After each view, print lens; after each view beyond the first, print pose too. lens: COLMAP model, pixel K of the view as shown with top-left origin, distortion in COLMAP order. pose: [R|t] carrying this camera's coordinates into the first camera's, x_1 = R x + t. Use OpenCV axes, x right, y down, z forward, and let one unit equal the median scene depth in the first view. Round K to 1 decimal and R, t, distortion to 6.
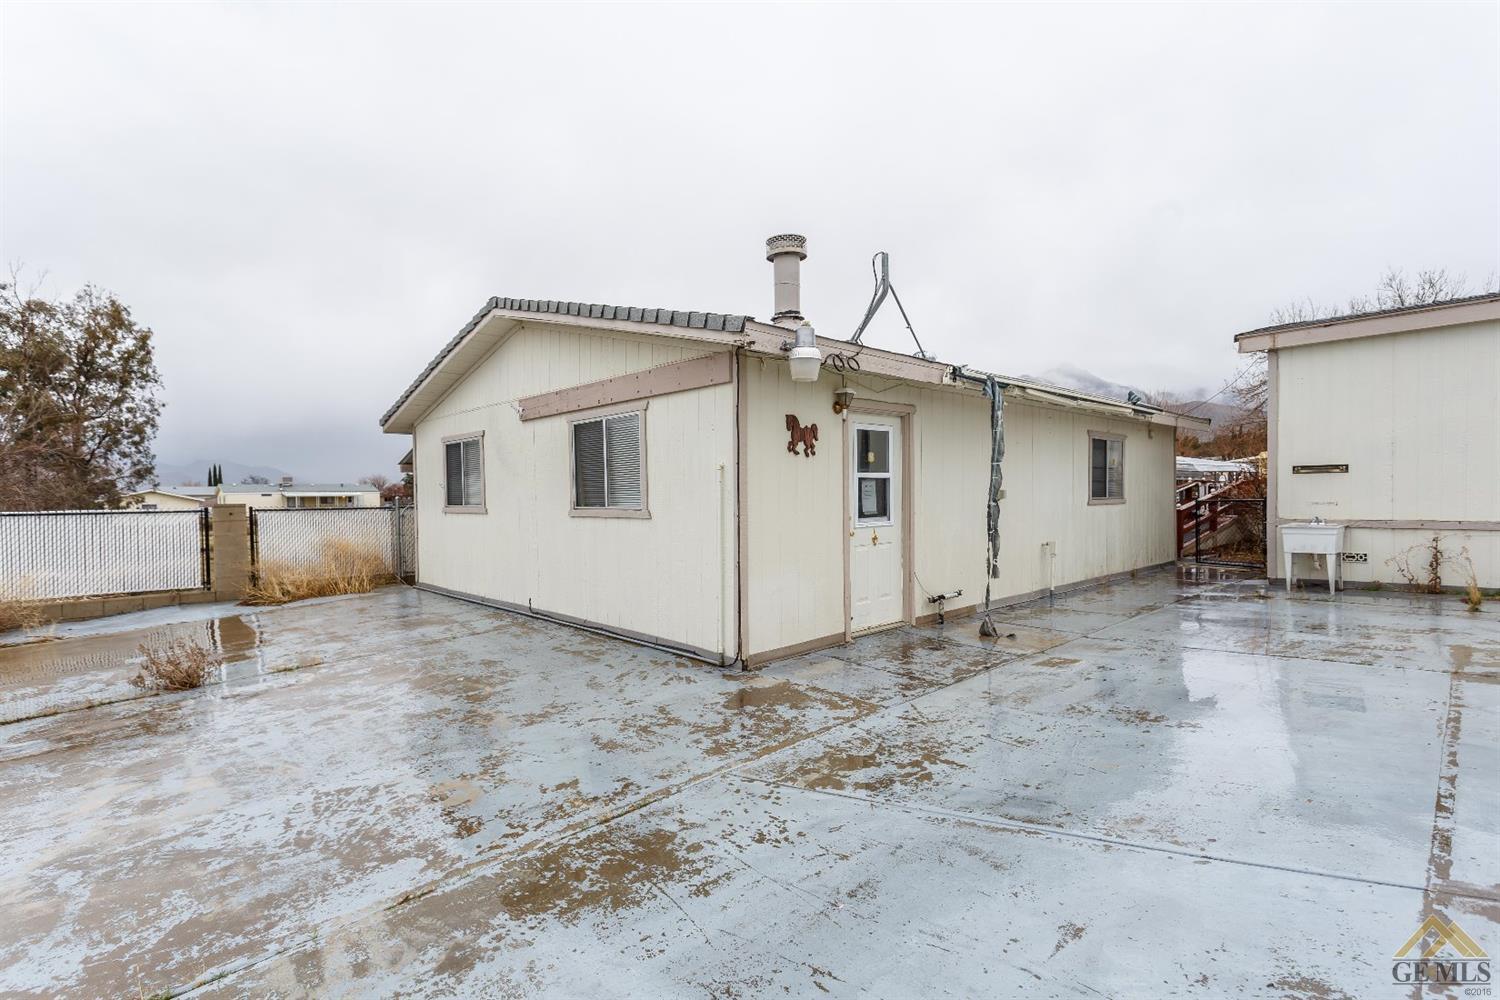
lens RADIAL K [[720.9, 0, 744.2], [0, 720.9, 500.0], [0, 0, 1]] dist [0.005508, 0.000103]
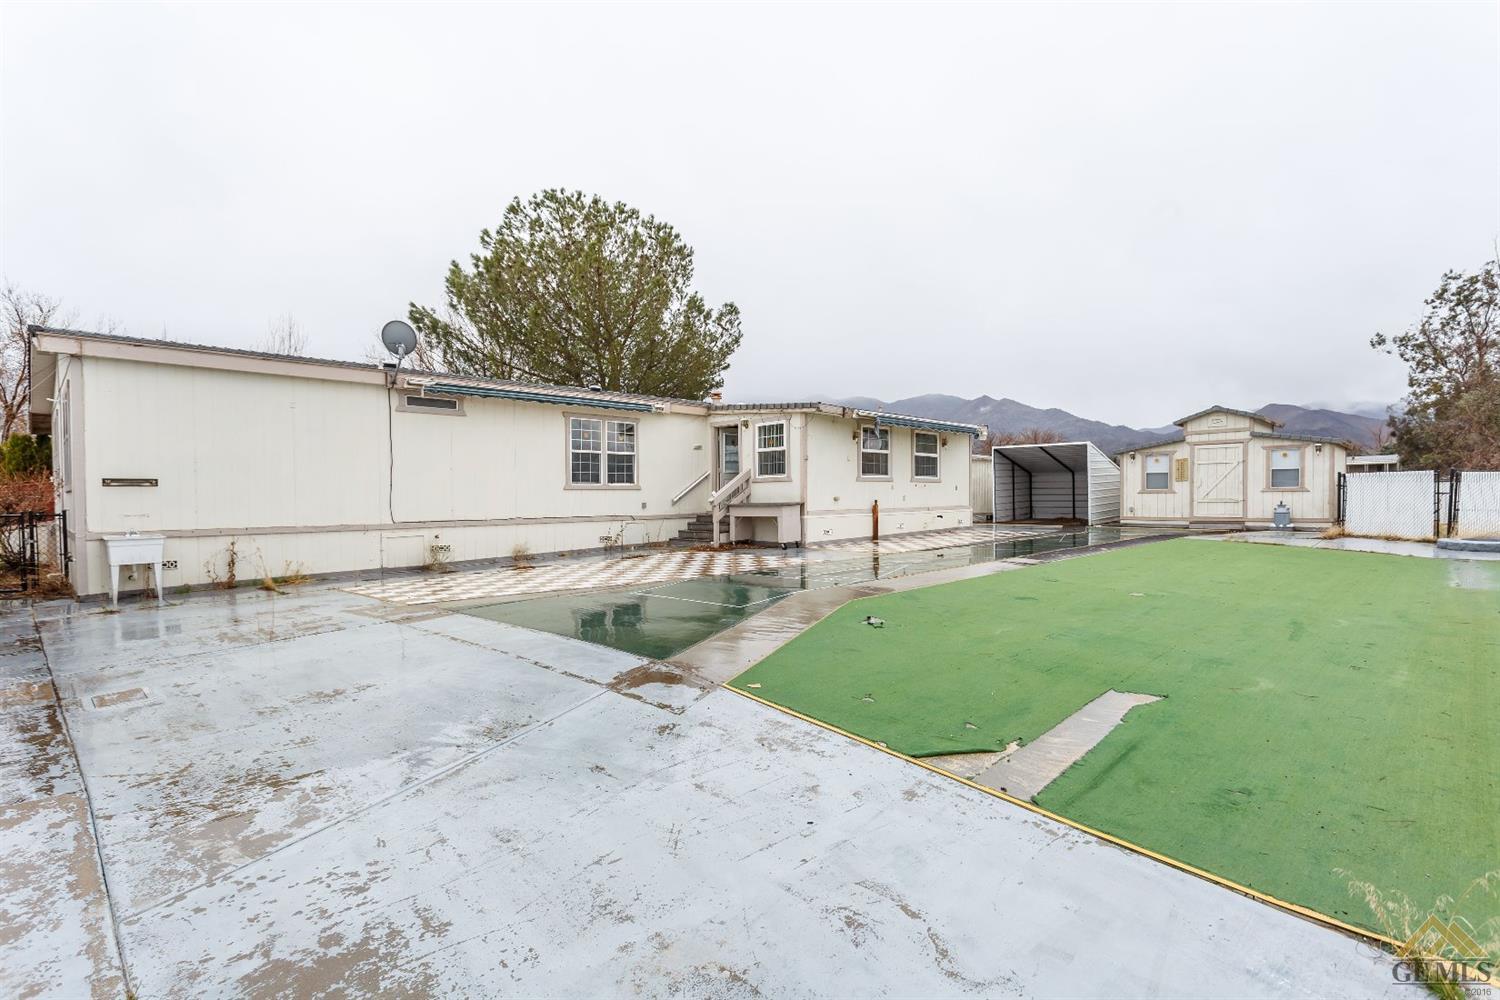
lens RADIAL K [[720.9, 0, 744.6], [0, 720.9, 493.8], [0, 0, 1]] dist [0.005508, 0.000103]
pose [[-0.069769, 0.022066, 0.997319, -0.616494], [0.020471, 0.999576, -0.020683, 0.026594], [-0.997353, 0.018973, -0.070192, 0.434027]]
